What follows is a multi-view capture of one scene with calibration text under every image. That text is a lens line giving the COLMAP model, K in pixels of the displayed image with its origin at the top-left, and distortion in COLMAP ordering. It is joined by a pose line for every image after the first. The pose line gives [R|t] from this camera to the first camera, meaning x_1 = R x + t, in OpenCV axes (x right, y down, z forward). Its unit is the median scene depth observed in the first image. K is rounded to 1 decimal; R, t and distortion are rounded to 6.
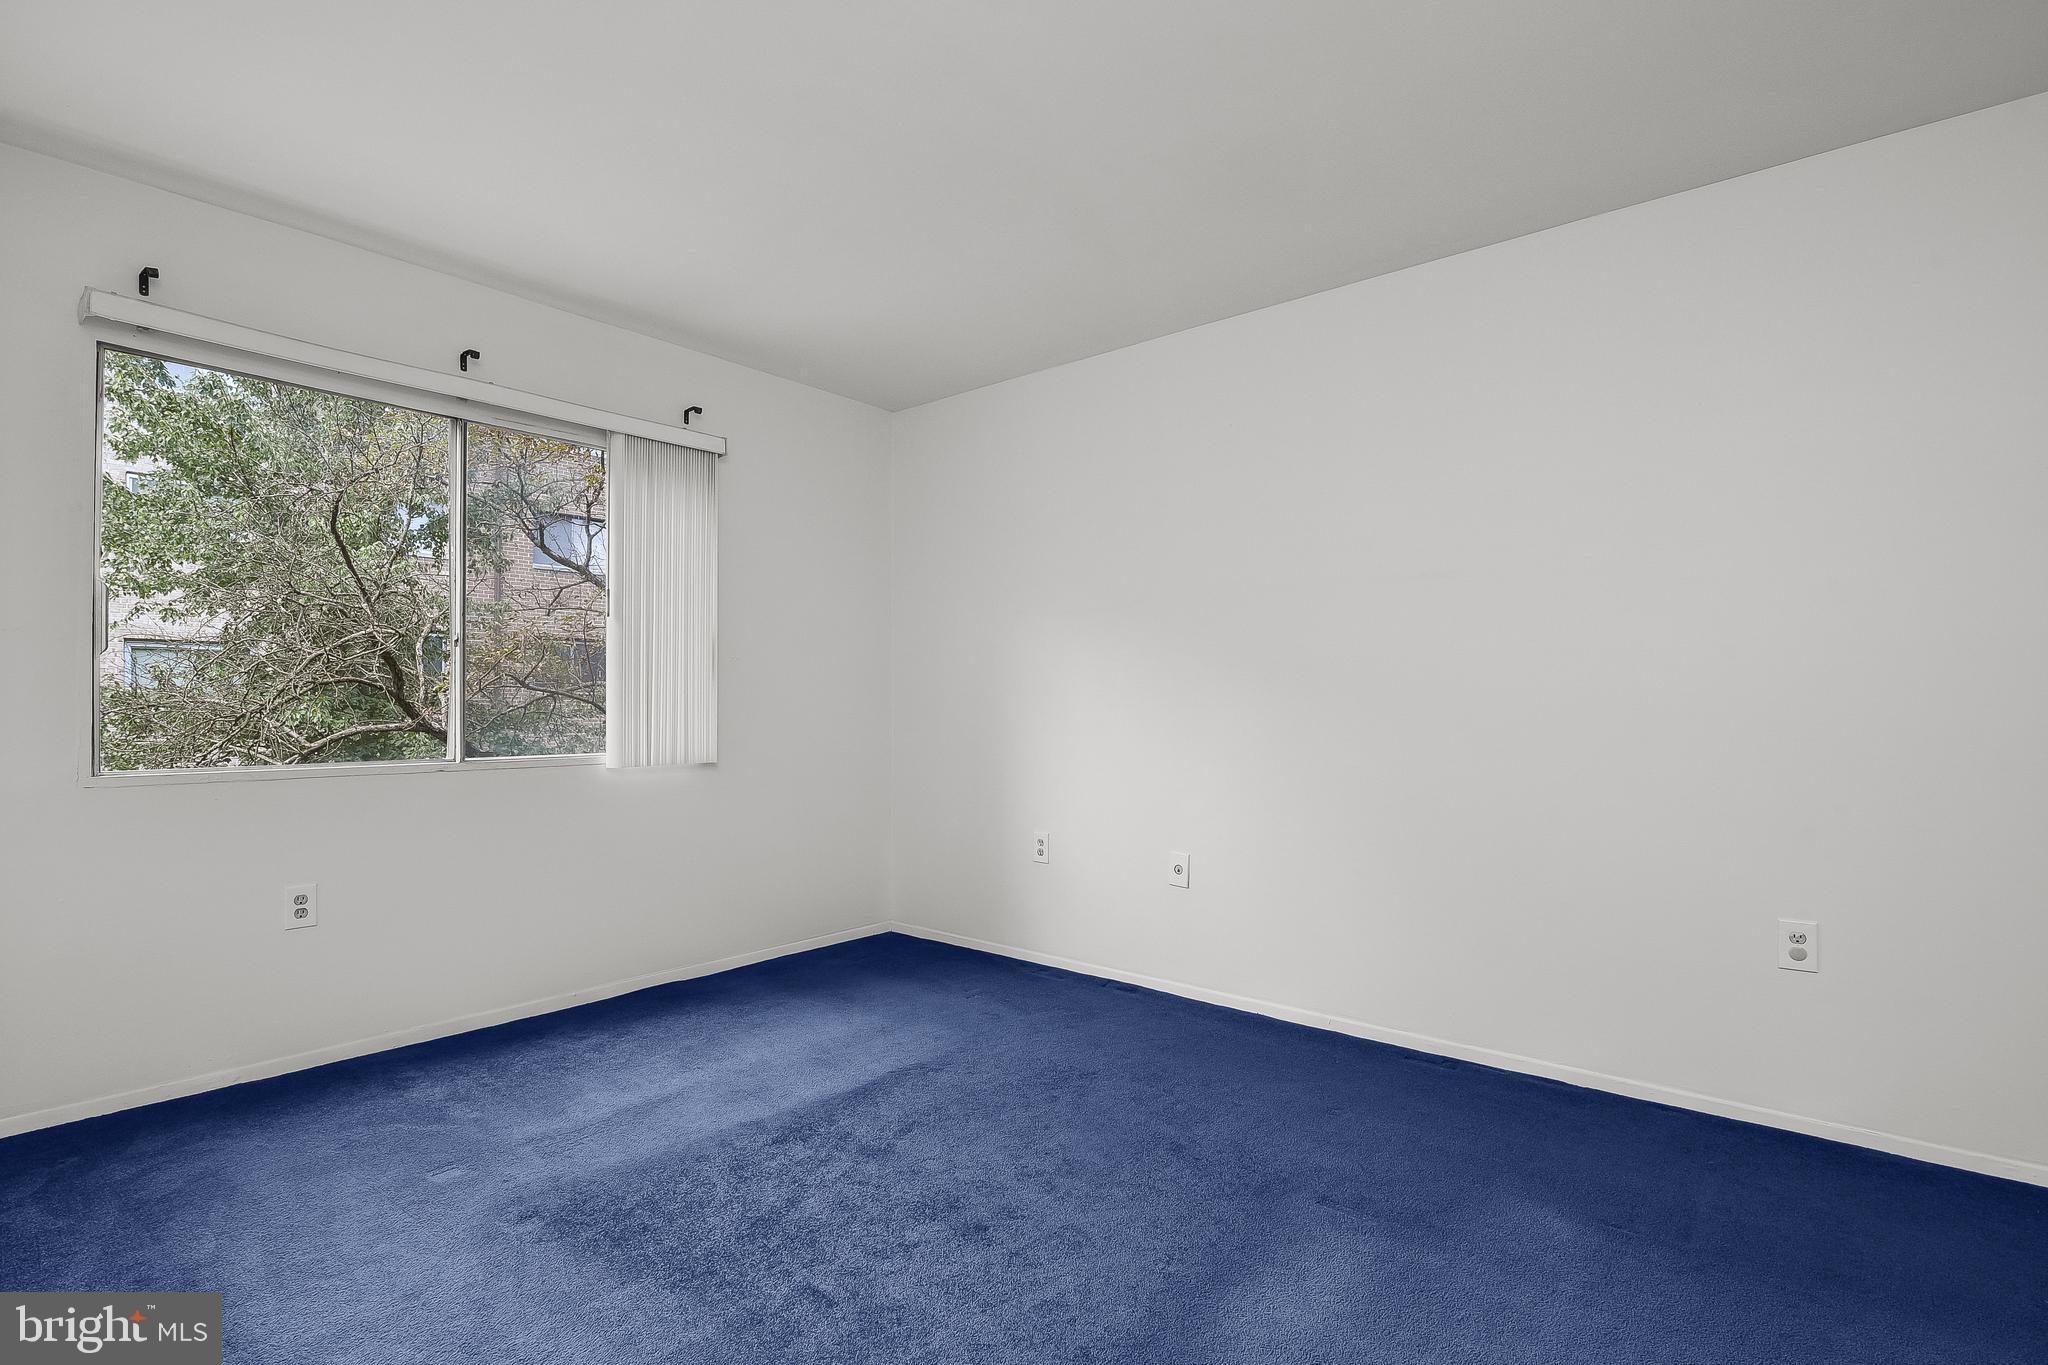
lens RADIAL K [[956.7, 0, 1026.4], [0, 956.7, 685.2], [0, 0, 1]] dist [-0.003762, -0.000055]
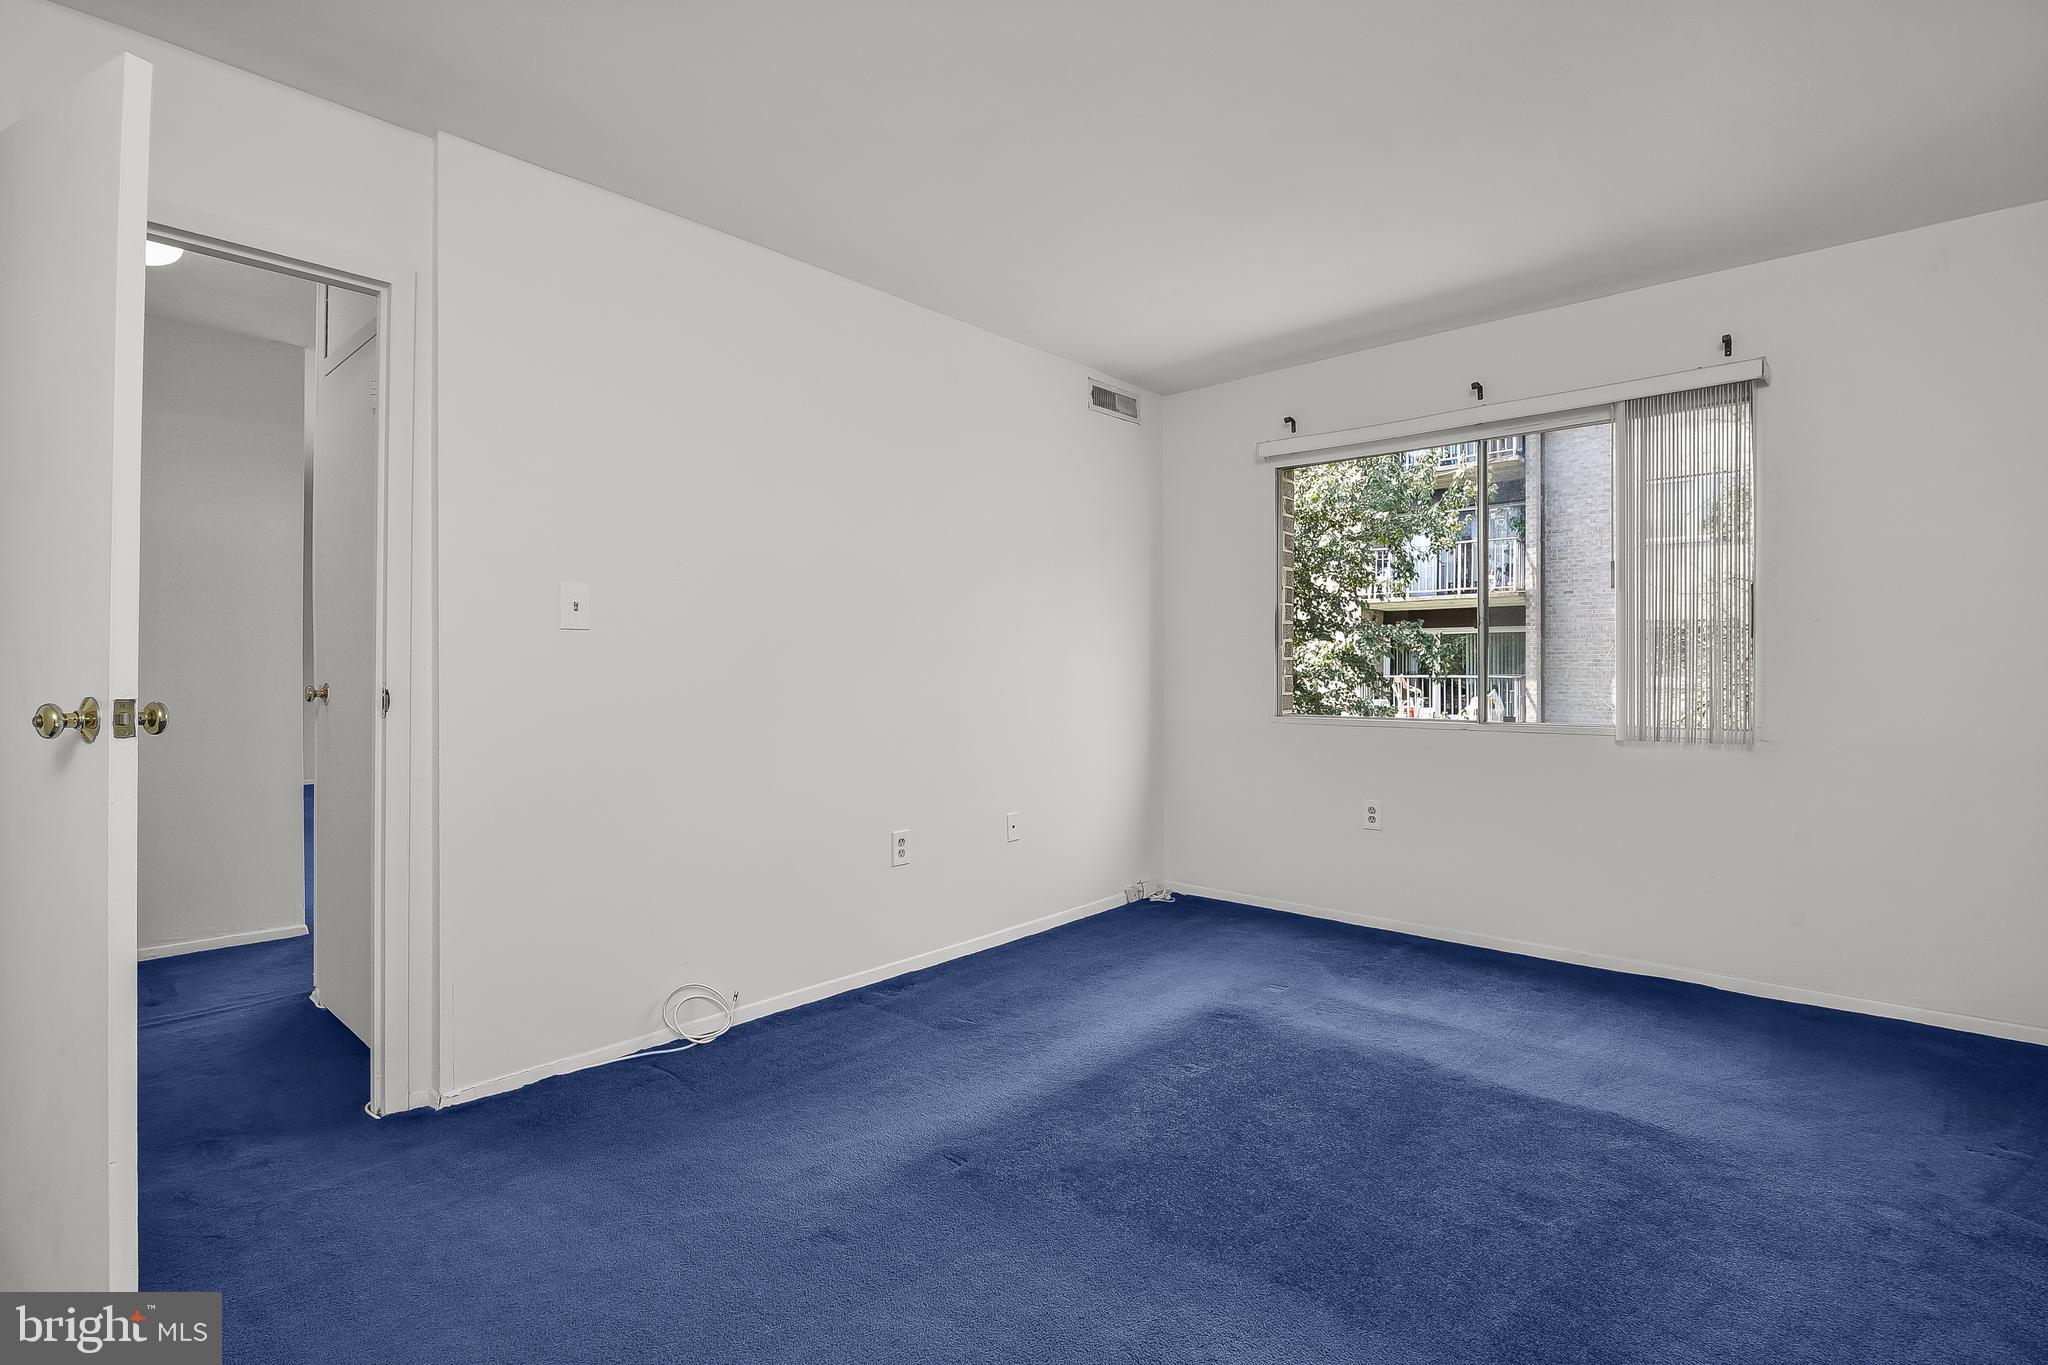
lens RADIAL K [[956.7, 0, 1026.4], [0, 956.7, 685.2], [0, 0, 1]] dist [-0.003762, -0.000055]
pose [[-0.003463, 0.015995, -0.999866, 0.669548], [0.017125, 0.999726, 0.015934, 0.001996], [0.999847, -0.017067, -0.003736, 0.465220]]
